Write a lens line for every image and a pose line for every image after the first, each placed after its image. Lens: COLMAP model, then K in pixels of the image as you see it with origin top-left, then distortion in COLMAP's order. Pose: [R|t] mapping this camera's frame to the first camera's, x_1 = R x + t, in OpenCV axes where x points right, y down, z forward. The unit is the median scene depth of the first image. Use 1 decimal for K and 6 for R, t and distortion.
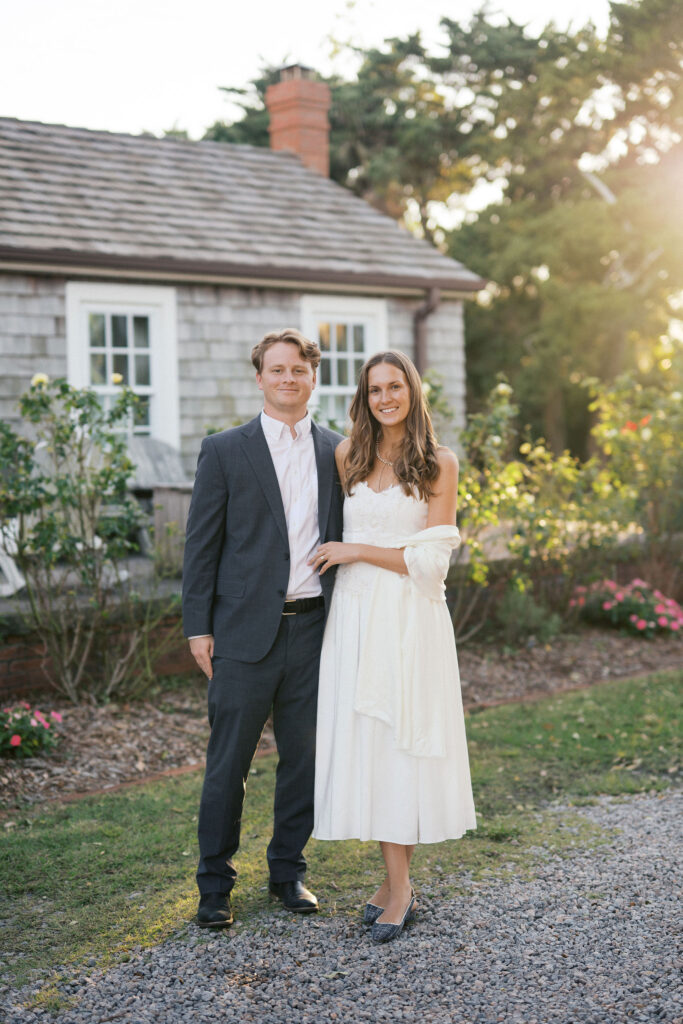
lens RADIAL K [[1506.6, 0, 341.5], [0, 1506.6, 512.0], [0, 0, 1]] dist [0.023250, 0.076025]
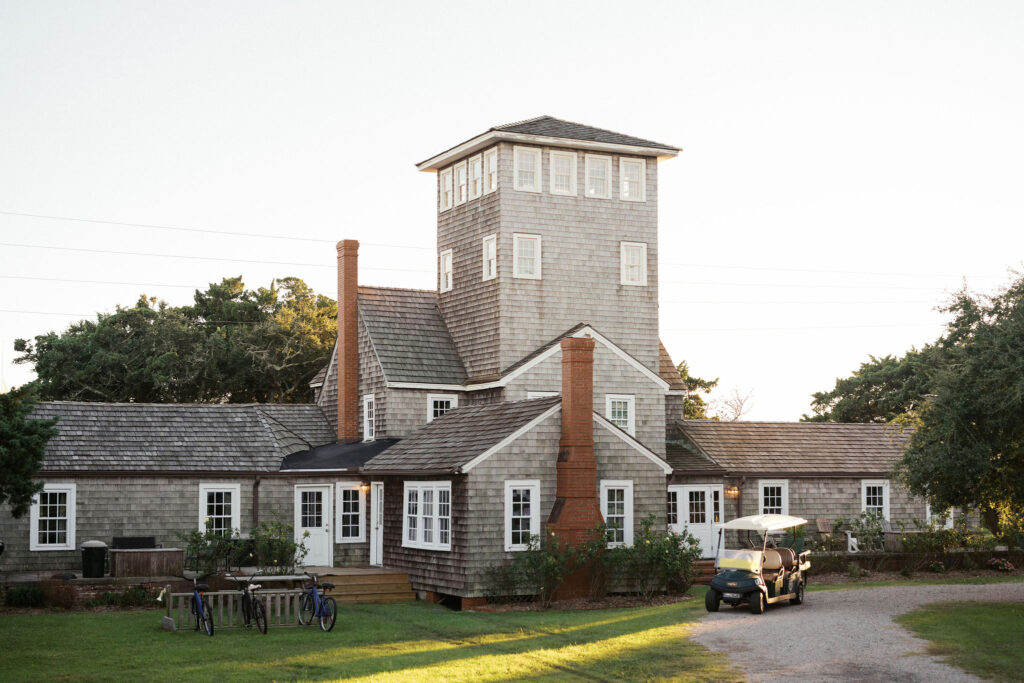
lens RADIAL K [[1506.6, 0, 512.0], [0, 1506.6, 341.5], [0, 0, 1]] dist [0.023250, 0.076025]
pose [[0.938220, -0.010421, -0.345881, 0.333172], [-0.037226, 0.990706, -0.130825, 0.042915], [0.344030, 0.135618, 0.929113, -3.053850]]
